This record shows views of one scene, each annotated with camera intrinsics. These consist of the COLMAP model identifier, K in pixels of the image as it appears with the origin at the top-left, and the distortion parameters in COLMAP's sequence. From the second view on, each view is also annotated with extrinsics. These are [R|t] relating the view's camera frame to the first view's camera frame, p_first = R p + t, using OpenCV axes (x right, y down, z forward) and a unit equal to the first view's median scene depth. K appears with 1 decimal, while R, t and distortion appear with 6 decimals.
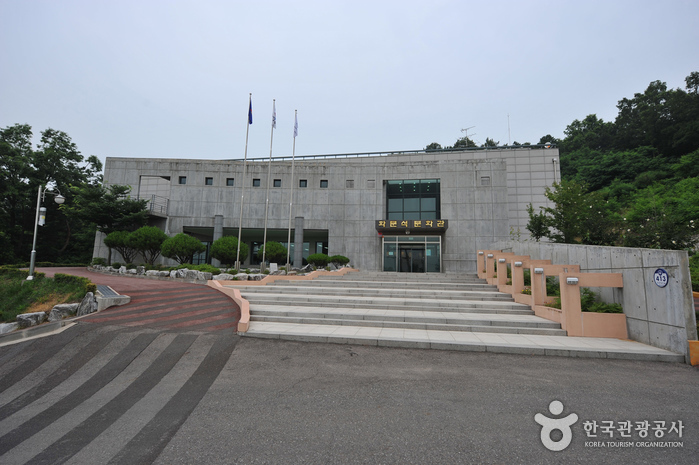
lens RADIAL K [[340.5, 0, 347.4], [0, 340.5, 229.8], [0, 0, 1]] dist [-0.004159, 0.000378]
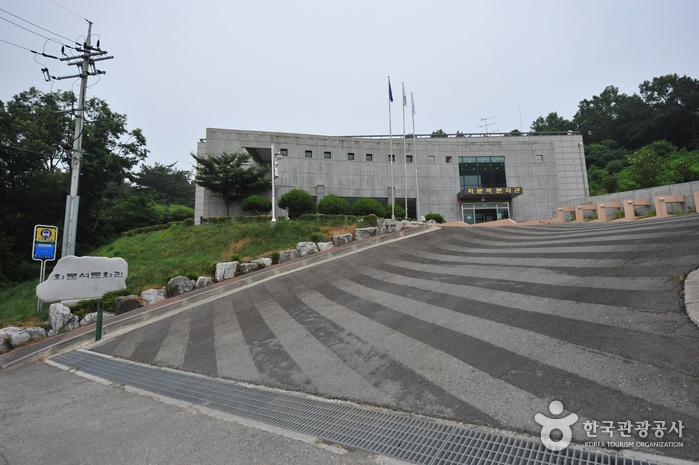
lens RADIAL K [[368.3, 0, 349.5], [0, 368.3, 234.1], [0, 0, 1]] dist [-0.002218, -0.000720]
pose [[0.979438, -0.019430, 0.200806, -0.525806], [0.017218, 0.999770, 0.012757, 0.099781], [-0.201007, -0.009037, 0.979548, -0.174753]]
